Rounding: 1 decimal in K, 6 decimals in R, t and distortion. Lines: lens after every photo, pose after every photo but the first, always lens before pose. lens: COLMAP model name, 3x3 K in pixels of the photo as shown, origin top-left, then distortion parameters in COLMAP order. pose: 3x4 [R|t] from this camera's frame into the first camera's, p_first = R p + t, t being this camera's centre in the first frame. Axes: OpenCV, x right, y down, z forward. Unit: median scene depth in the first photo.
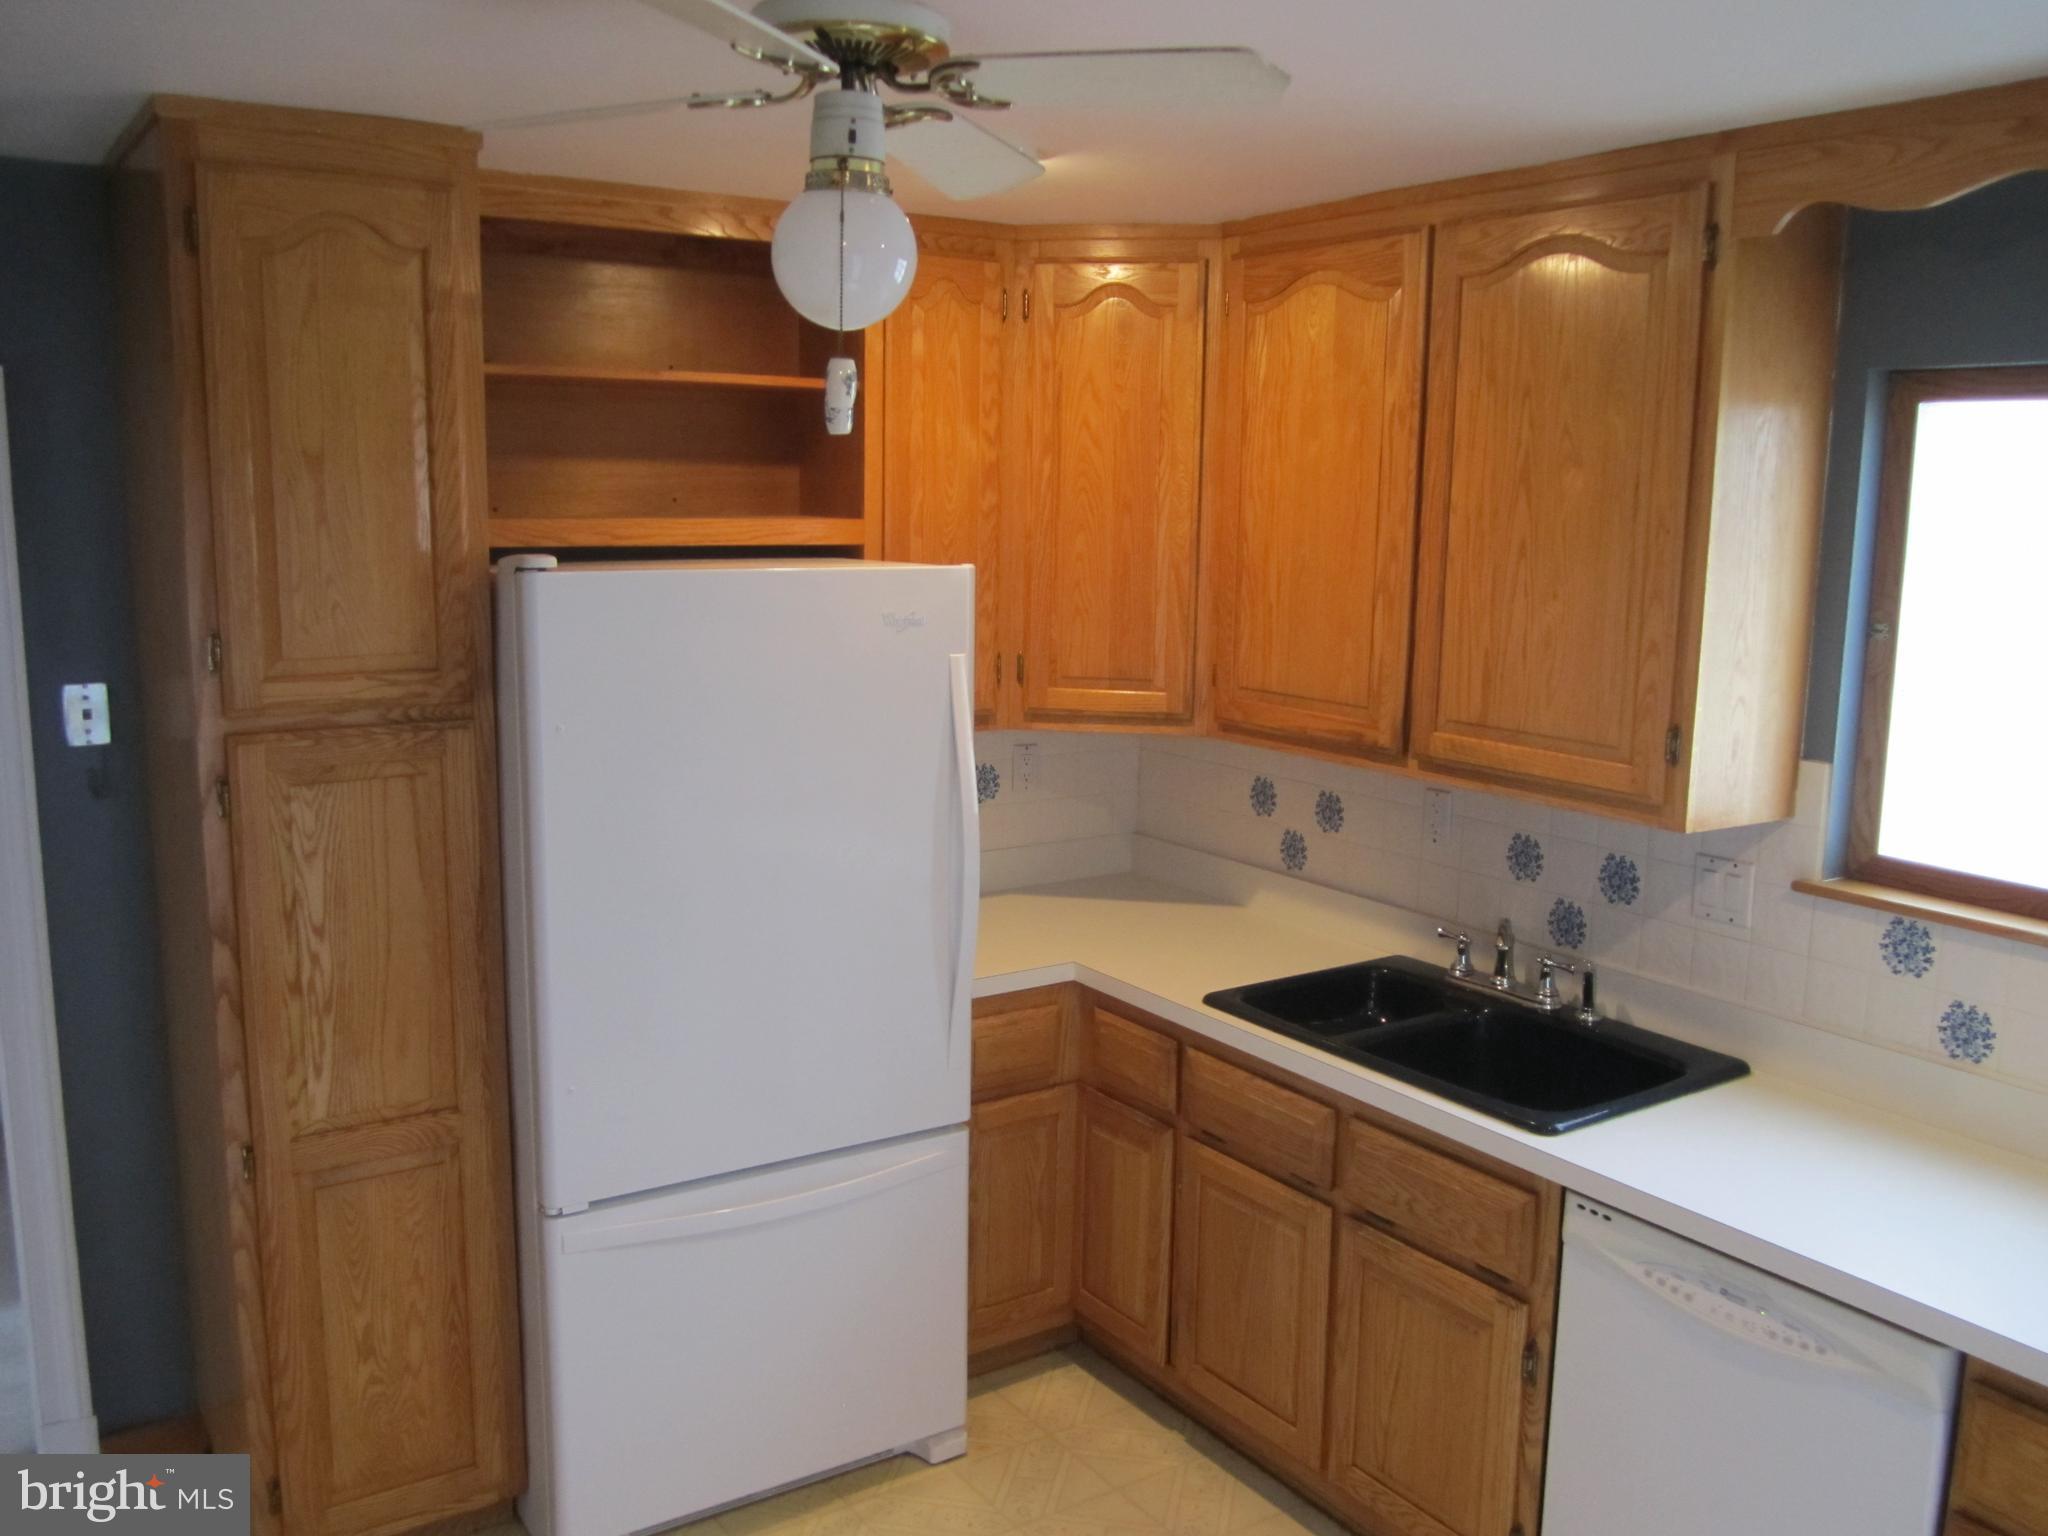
lens RADIAL K [[1683.0, 0, 1033.0], [0, 1683.0, 774.8], [0, 0, 1]] dist [-0.096568, 0.083544]
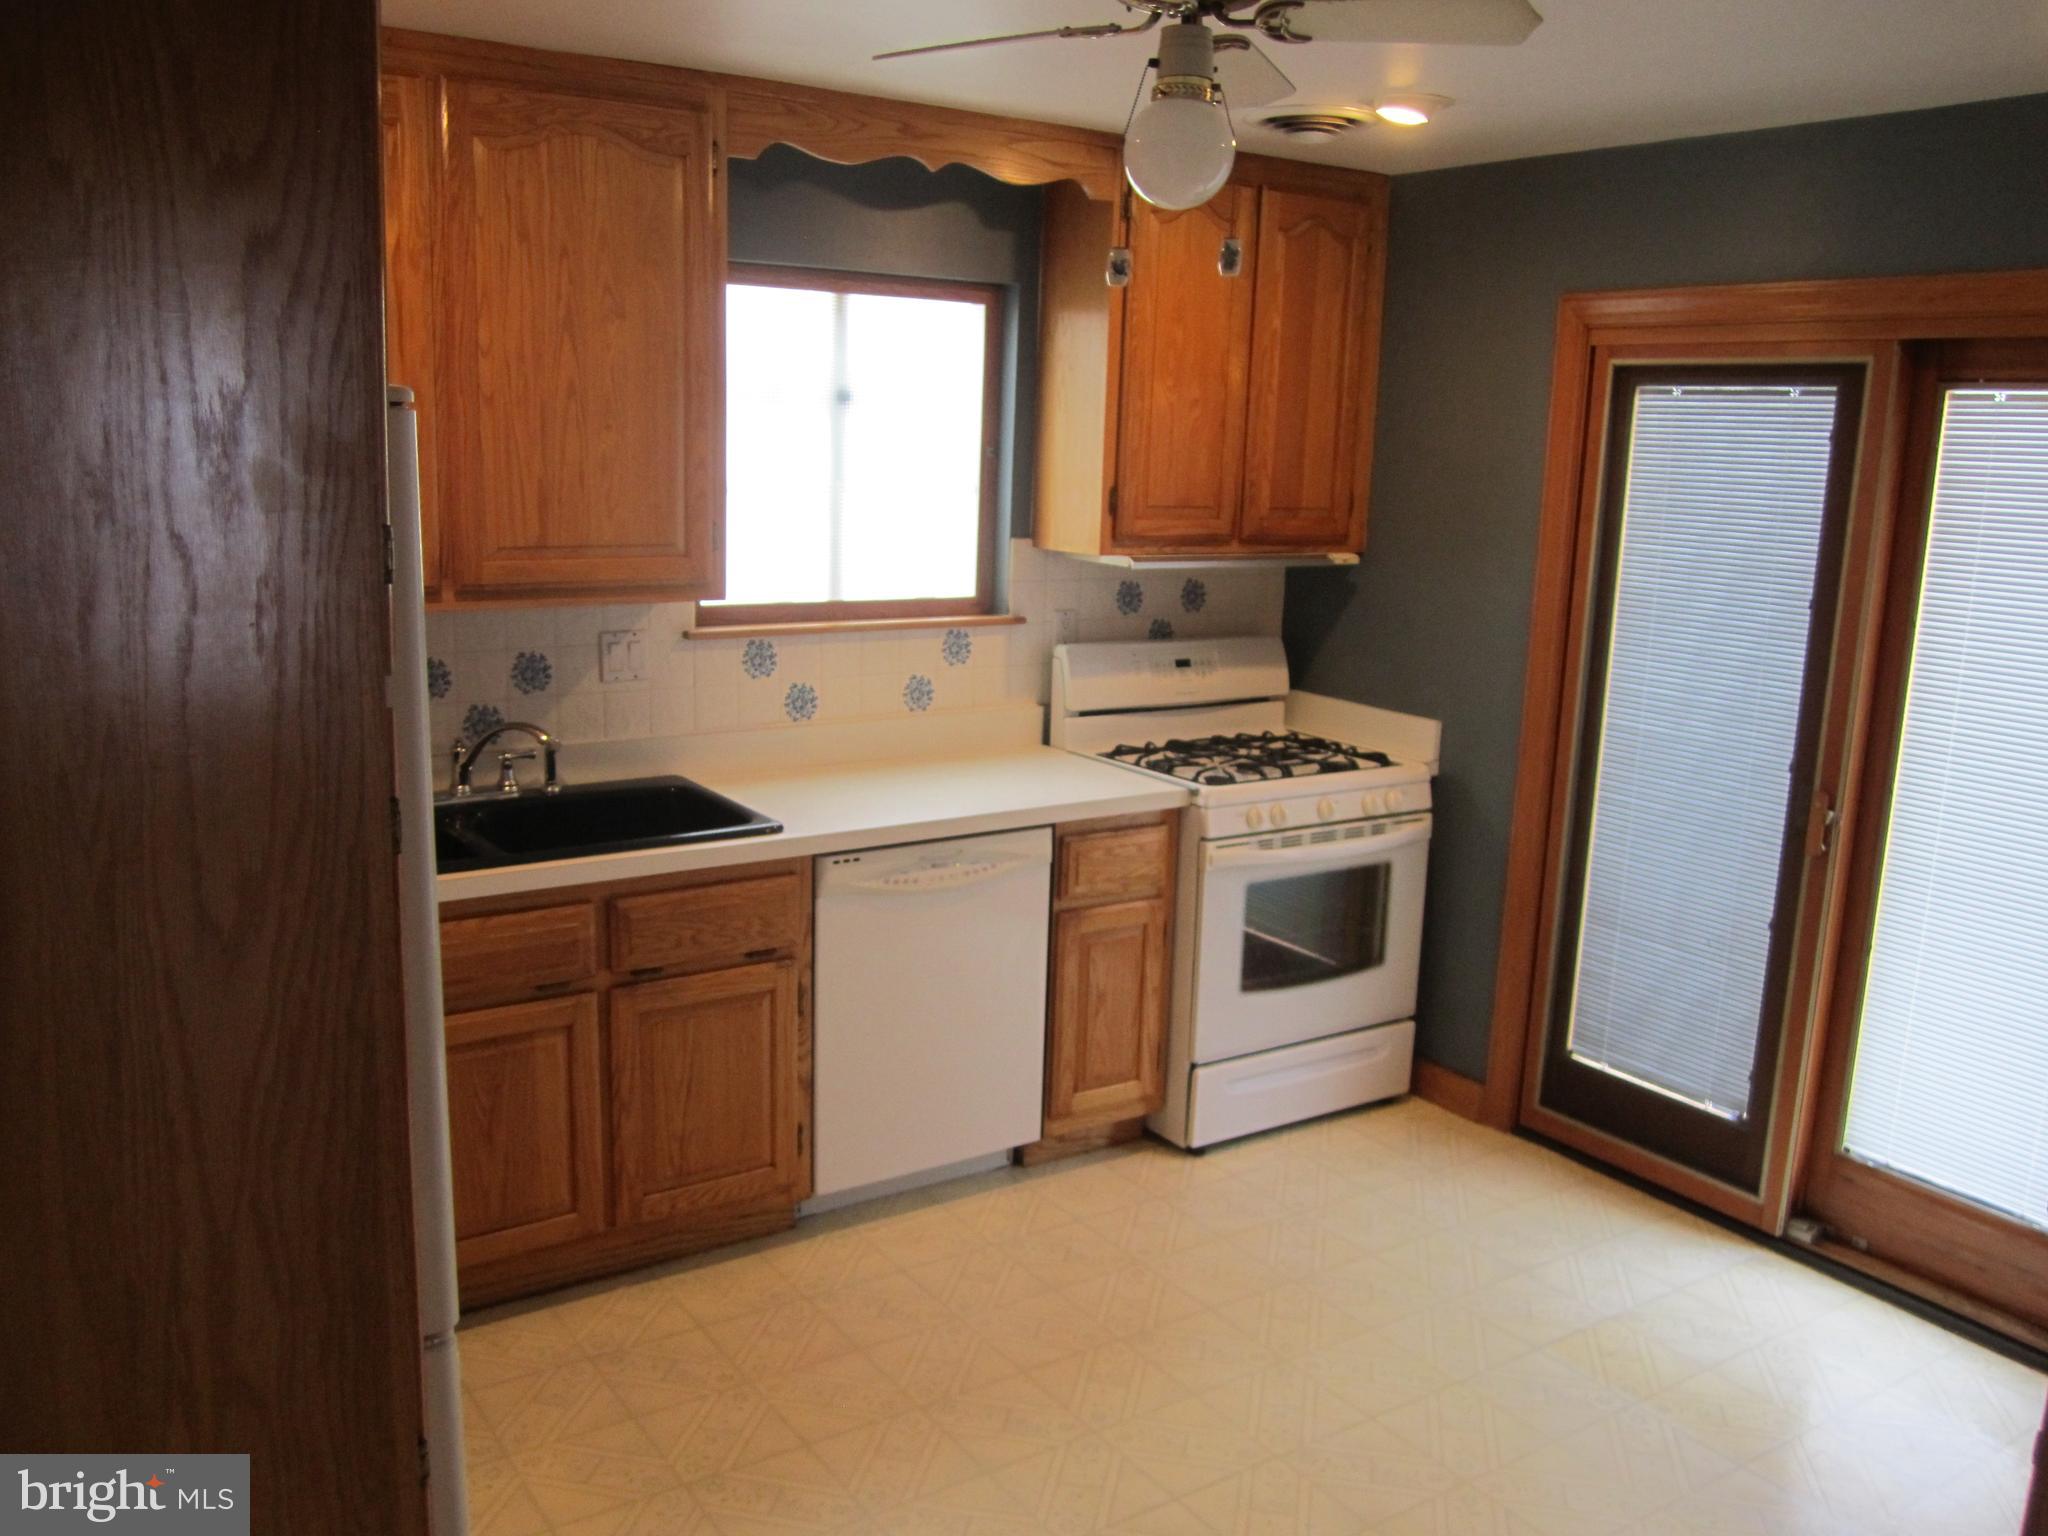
lens RADIAL K [[1683.0, 0, 1033.0], [0, 1683.0, 774.8], [0, 0, 1]] dist [-0.096568, 0.083544]
pose [[0.002917, -0.225359, 0.974271, -0.930668], [0.135471, 0.965383, 0.222898, -0.093894], [-0.990777, 0.131336, 0.033346, 0.701541]]
